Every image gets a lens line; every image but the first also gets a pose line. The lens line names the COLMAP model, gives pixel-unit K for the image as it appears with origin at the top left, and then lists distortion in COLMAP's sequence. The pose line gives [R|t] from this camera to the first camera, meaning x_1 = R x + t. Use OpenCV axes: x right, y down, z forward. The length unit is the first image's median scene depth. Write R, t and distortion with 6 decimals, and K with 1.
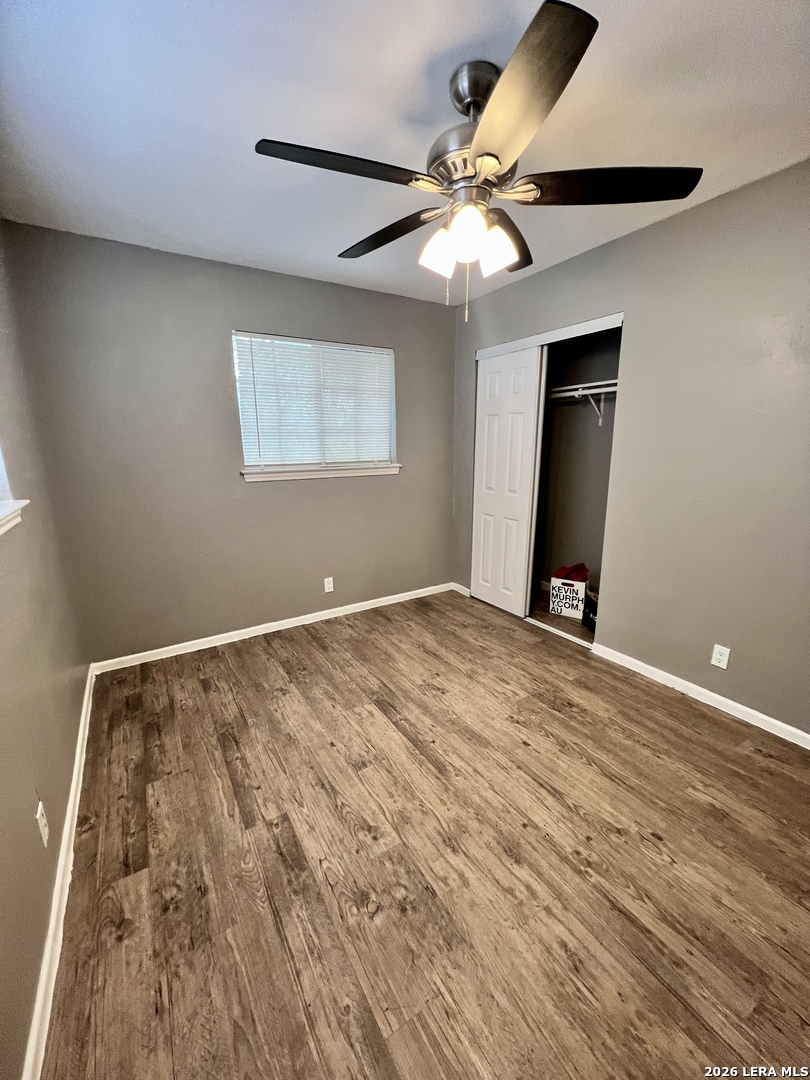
lens RADIAL K [[431.0, 0, 402.1], [0, 431.0, 542.2], [0, 0, 1]] dist [-0.002304, 0.000583]
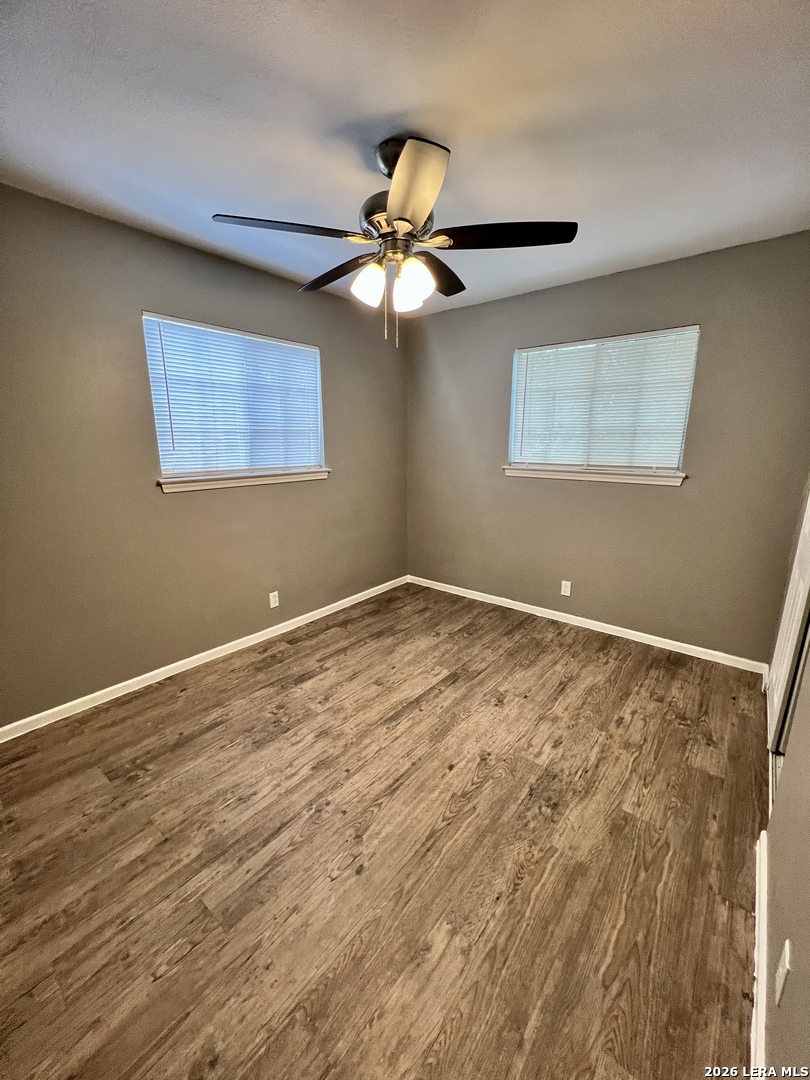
lens RADIAL K [[431.0, 0, 402.1], [0, 431.0, 542.2], [0, 0, 1]] dist [-0.002304, 0.000583]
pose [[0.317661, 0.231585, -0.919489, 1.014908], [-0.219867, 0.961276, 0.166151, -0.143346], [0.922361, 0.149385, 0.356277, 0.489812]]
